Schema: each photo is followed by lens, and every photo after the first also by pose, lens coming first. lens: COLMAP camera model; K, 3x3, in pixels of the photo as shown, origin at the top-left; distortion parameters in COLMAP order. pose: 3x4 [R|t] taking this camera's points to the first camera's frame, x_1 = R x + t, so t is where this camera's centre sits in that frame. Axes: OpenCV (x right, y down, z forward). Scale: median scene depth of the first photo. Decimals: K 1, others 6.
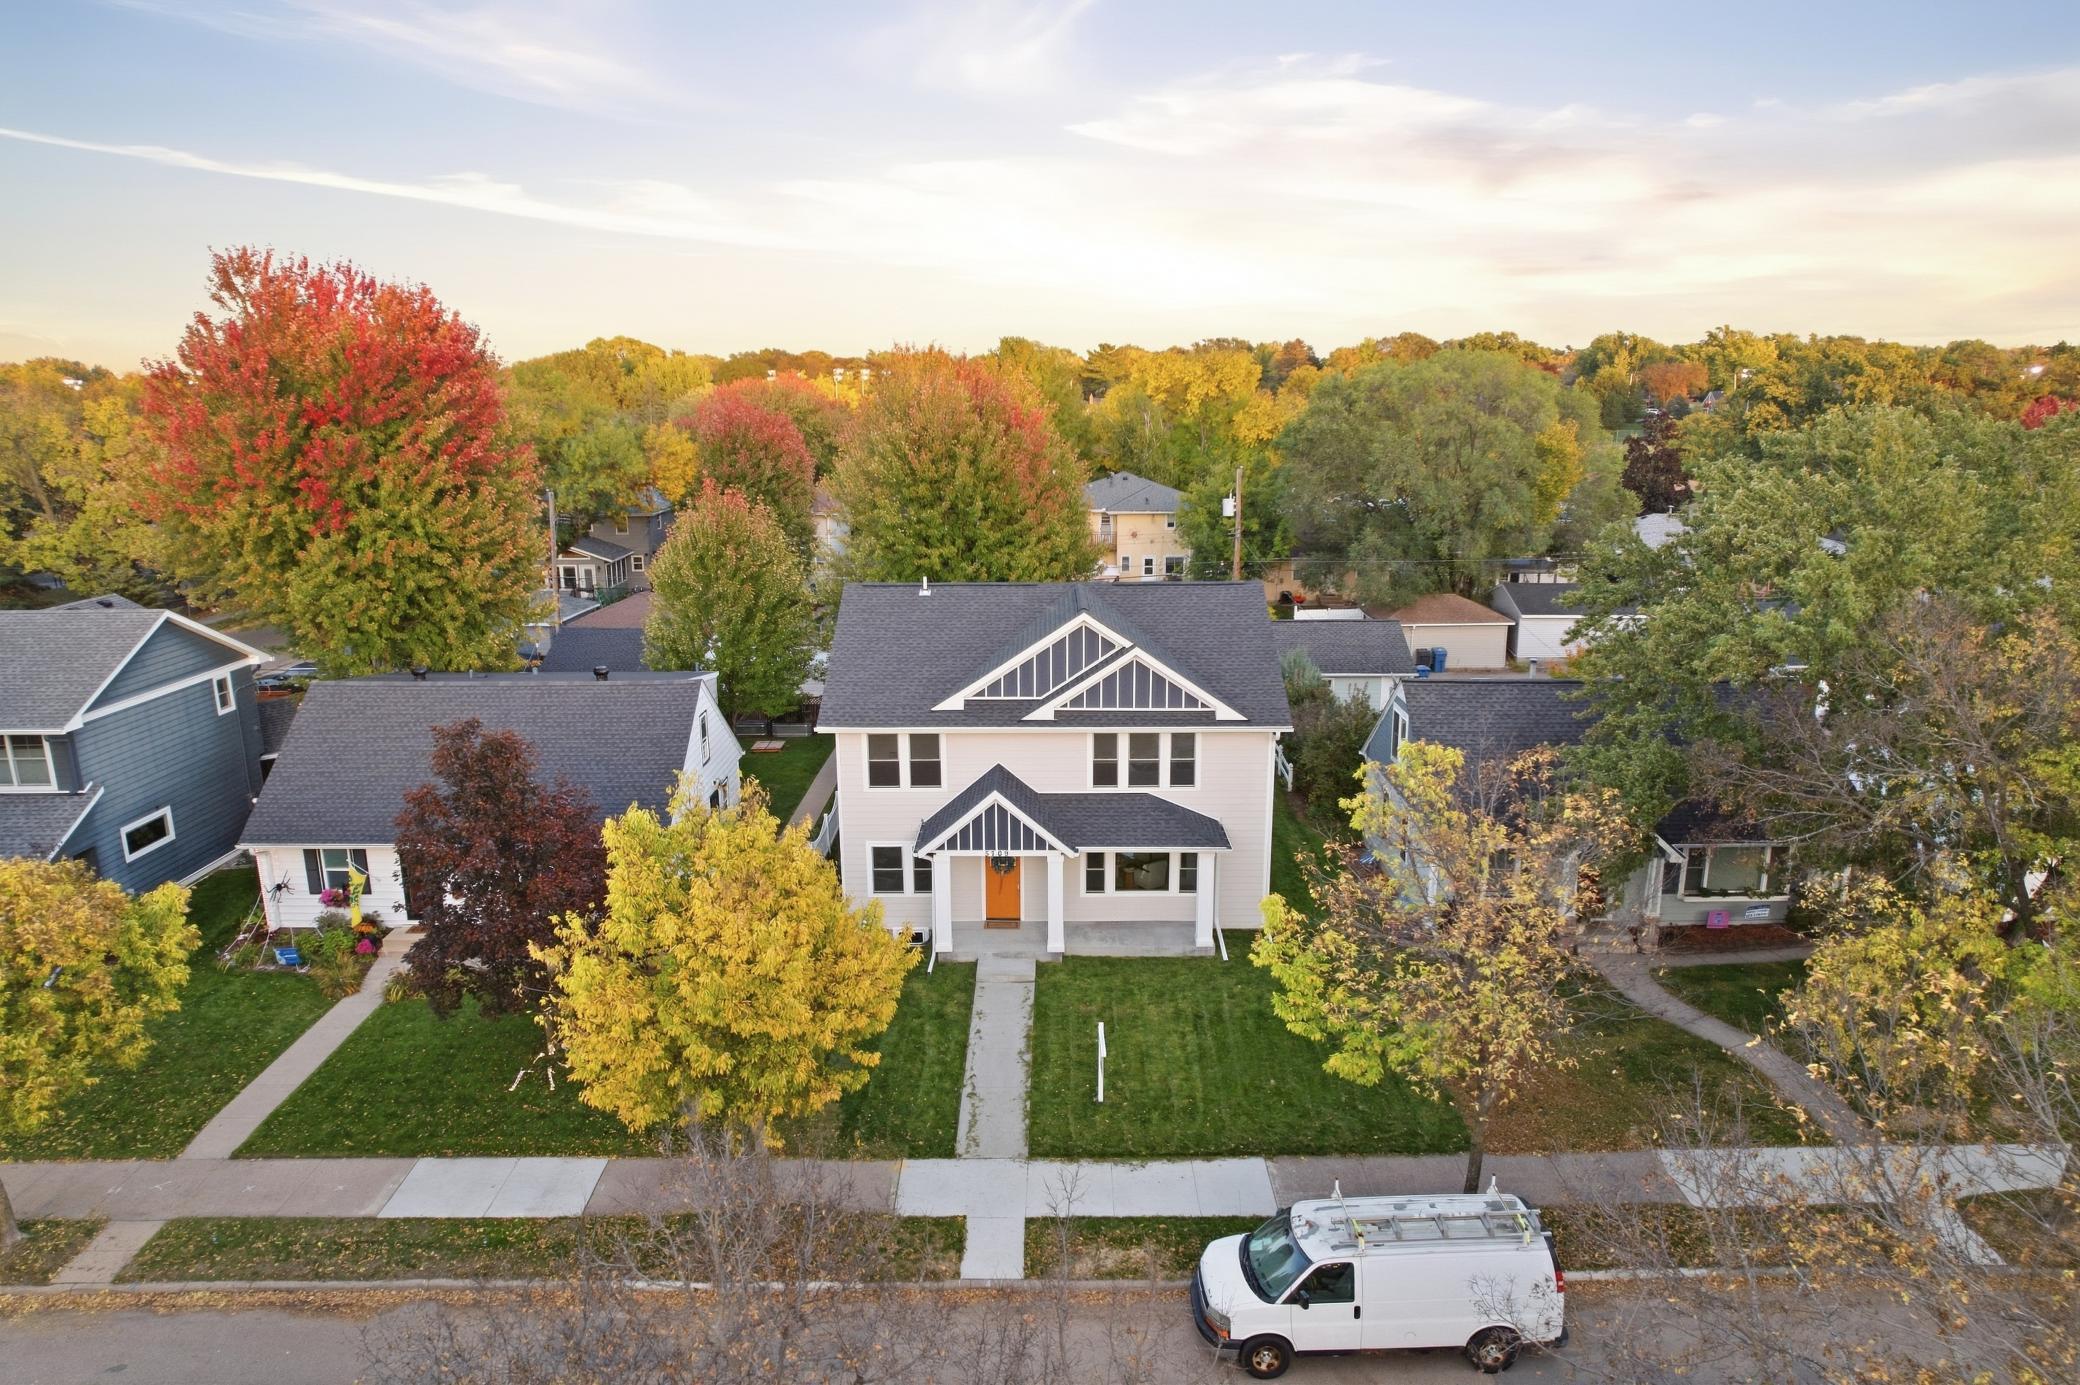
lens RADIAL K [[1334.0, 0, 1042.0], [0, 1334.0, 702.0], [0, 0, 1]] dist [-0.071455, 0.057653]
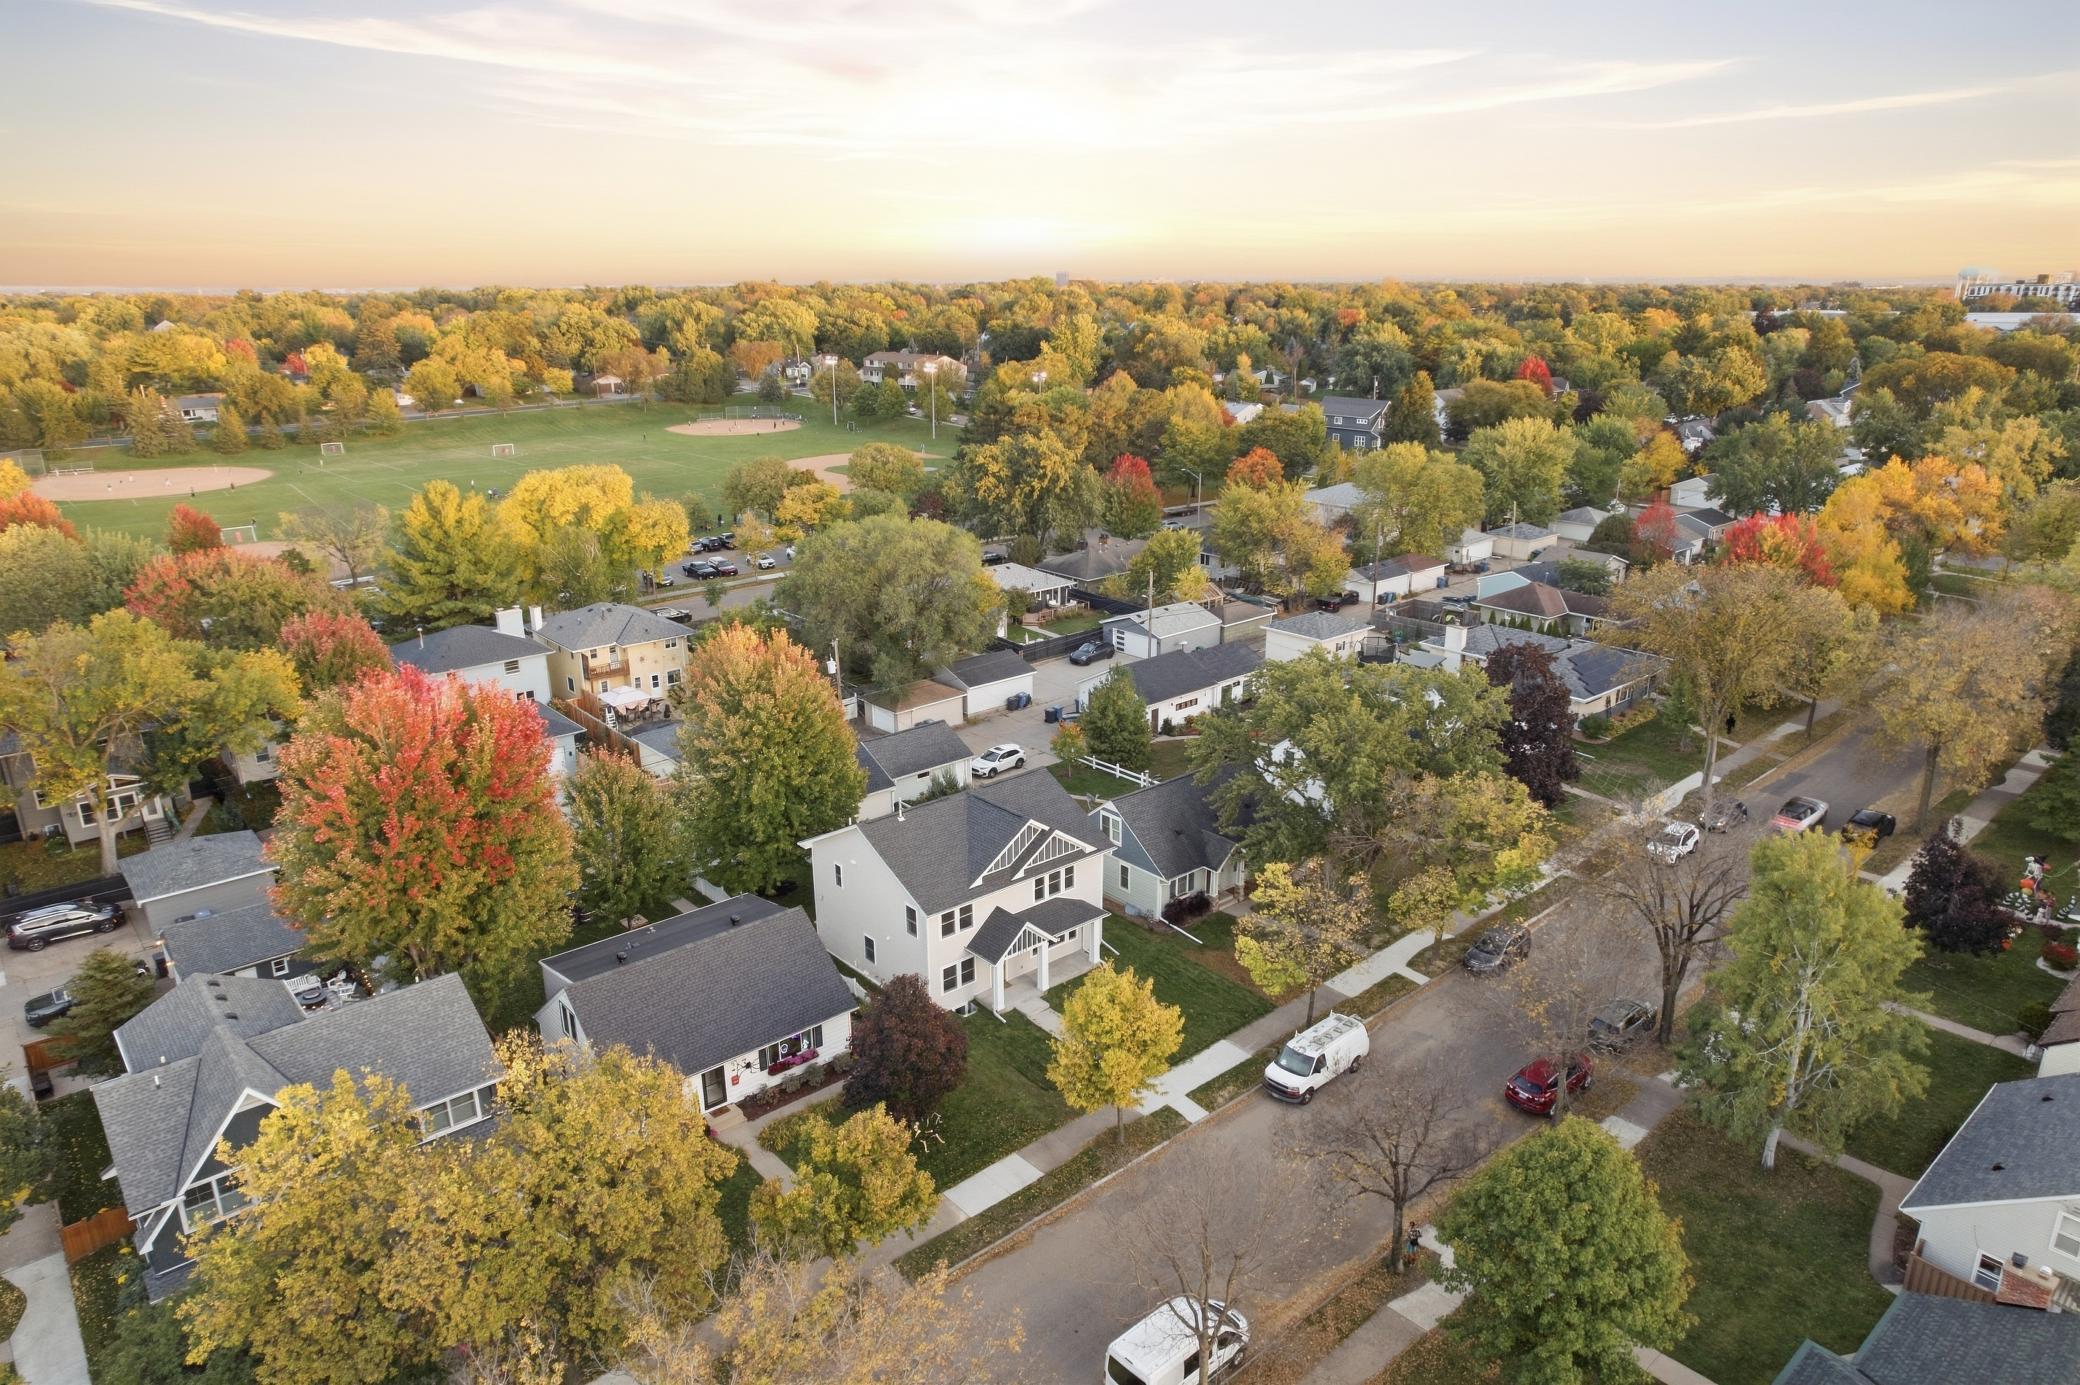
lens RADIAL K [[1334.0, 0, 1042.0], [0, 1334.0, 702.0], [0, 0, 1]] dist [-0.071455, 0.057653]
pose [[0.749811, -0.199944, 0.630718, -1.123840], [0.156250, 0.979795, 0.124852, -0.465112], [-0.642938, 0.004934, 0.765902, -0.491204]]
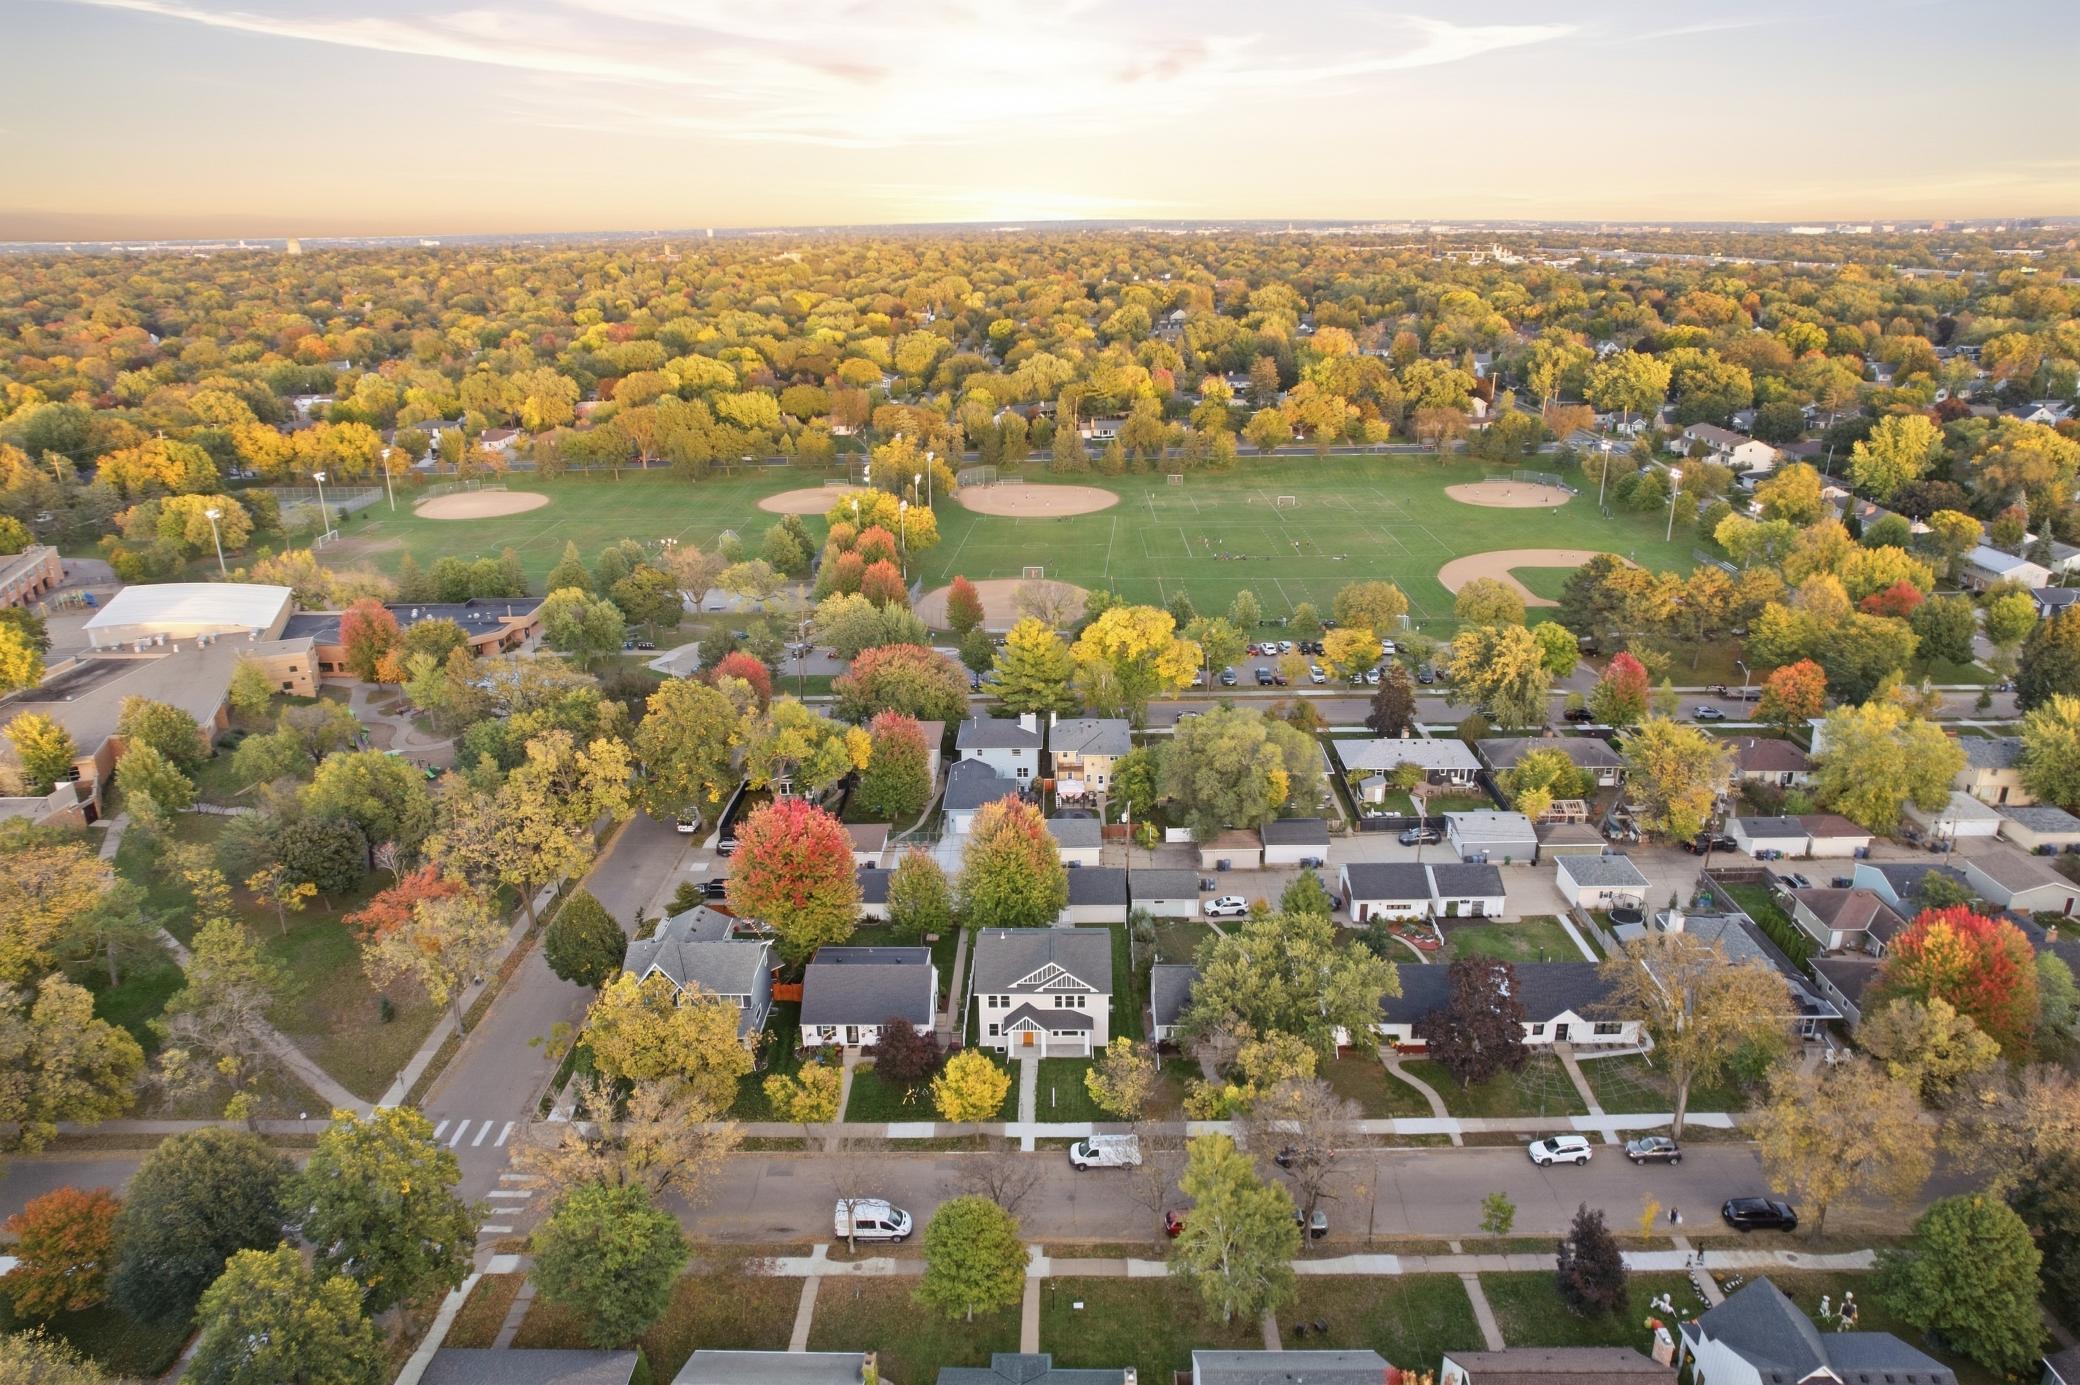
lens RADIAL K [[1334.0, 0, 1042.0], [0, 1334.0, 702.0], [0, 0, 1]] dist [-0.071455, 0.057653]
pose [[0.999921, -0.001925, -0.012458, 0.049842], [0.003324, 0.993558, 0.113279, -1.102344], [0.012159, -0.113311, 0.993485, -2.290749]]
